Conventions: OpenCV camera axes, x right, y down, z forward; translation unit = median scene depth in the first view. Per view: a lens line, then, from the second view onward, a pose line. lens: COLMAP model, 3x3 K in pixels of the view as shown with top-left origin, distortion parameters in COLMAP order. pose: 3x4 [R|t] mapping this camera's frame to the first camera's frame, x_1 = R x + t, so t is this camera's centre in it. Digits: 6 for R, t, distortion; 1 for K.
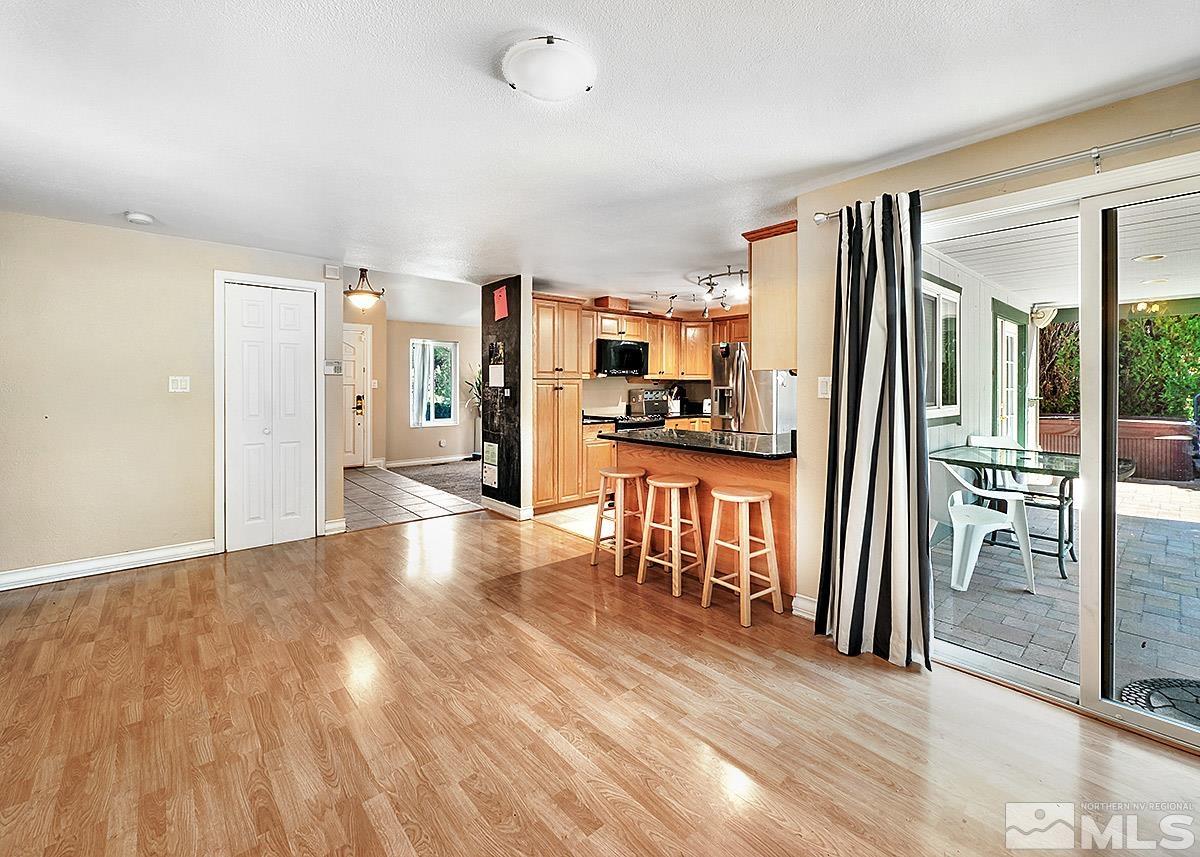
lens RADIAL K [[512.5, 0, 600.2], [0, 512.5, 383.9], [0, 0, 1]] dist [-0.003816, -0.000169]
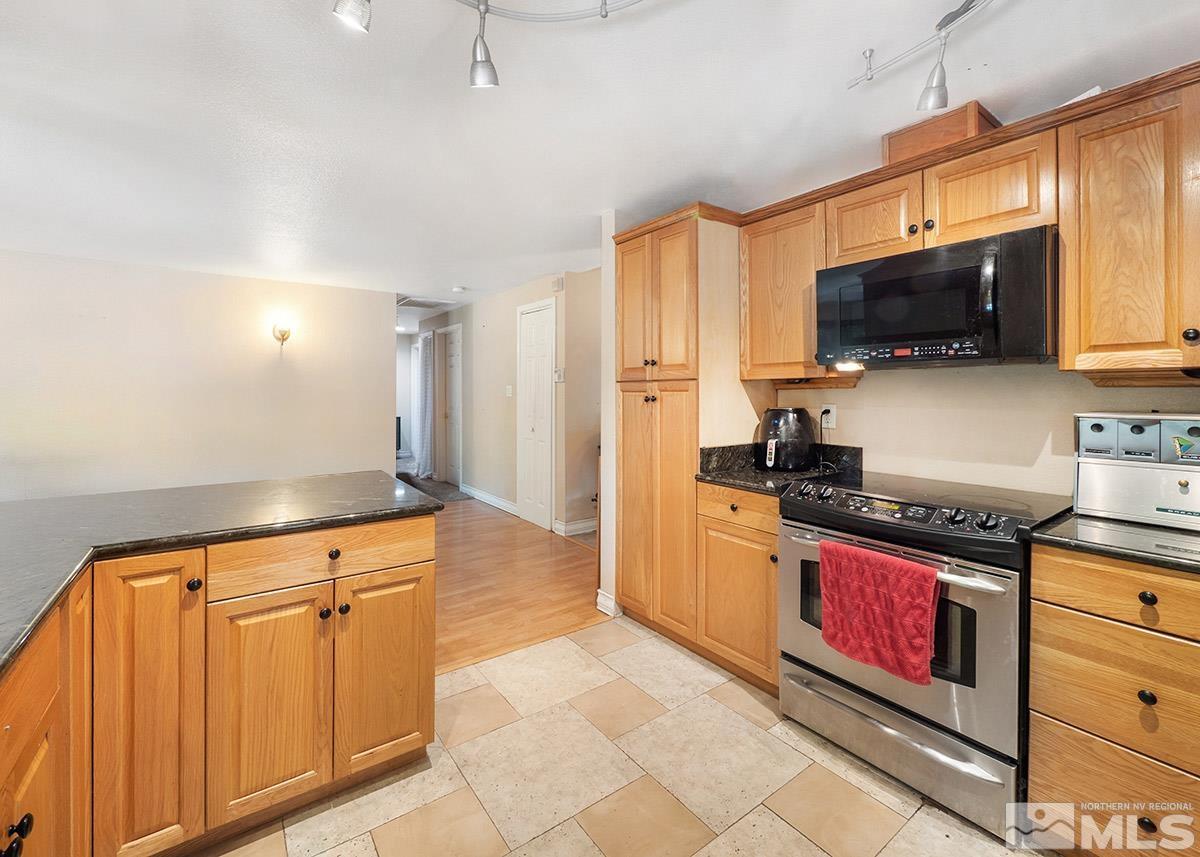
lens RADIAL K [[512.5, 0, 600.2], [0, 512.5, 383.9], [0, 0, 1]] dist [-0.003816, -0.000169]
pose [[-0.077220, -0.013927, -0.996917, 0.812066], [-0.001668, 0.999903, -0.013840, 0.001449], [0.997013, 0.000594, -0.077236, 1.838593]]
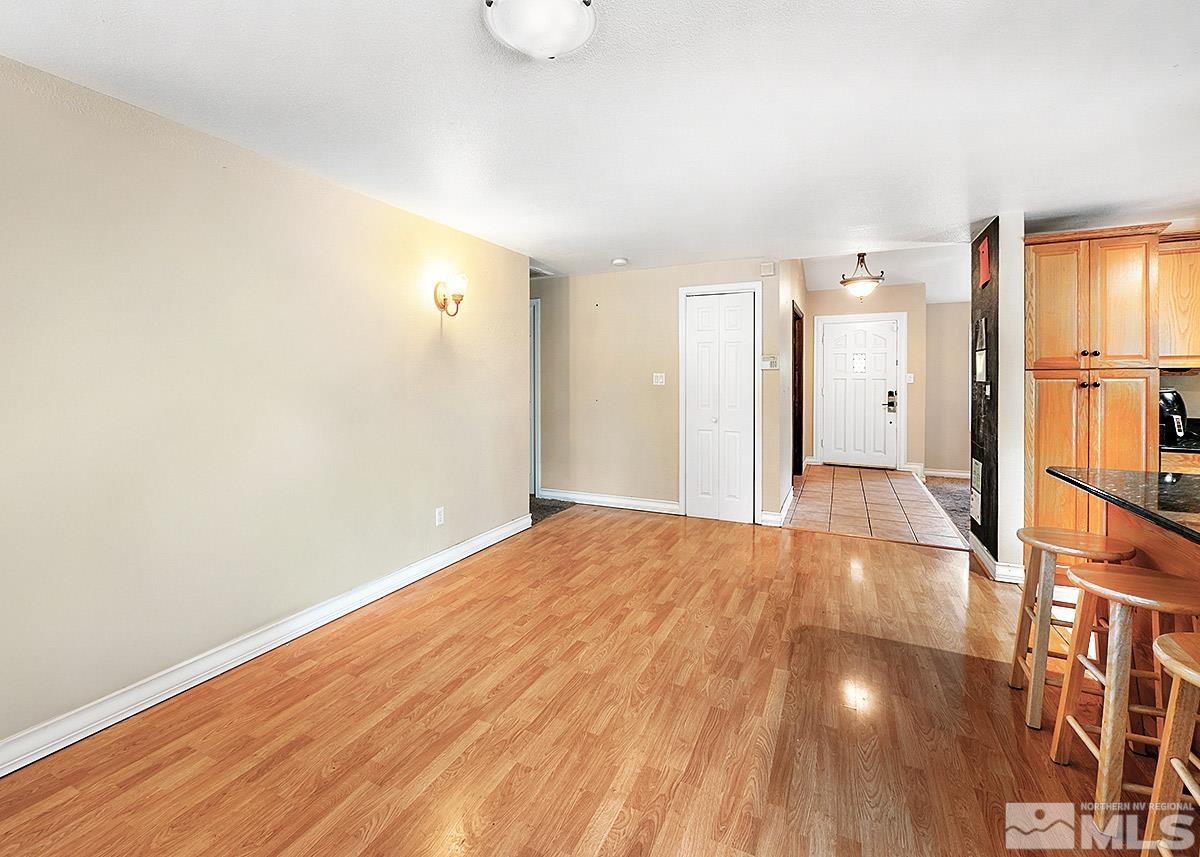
lens RADIAL K [[516.8, 0, 604.6], [0, 516.8, 377.7], [0, 0, 1]] dist [-0.002029, 0.000146]
pose [[0.393767, -0.003726, -0.919203, 0.461521], [0.003035, 0.999992, -0.002754, 0.000615], [0.919205, -0.001705, 0.393775, 0.456562]]
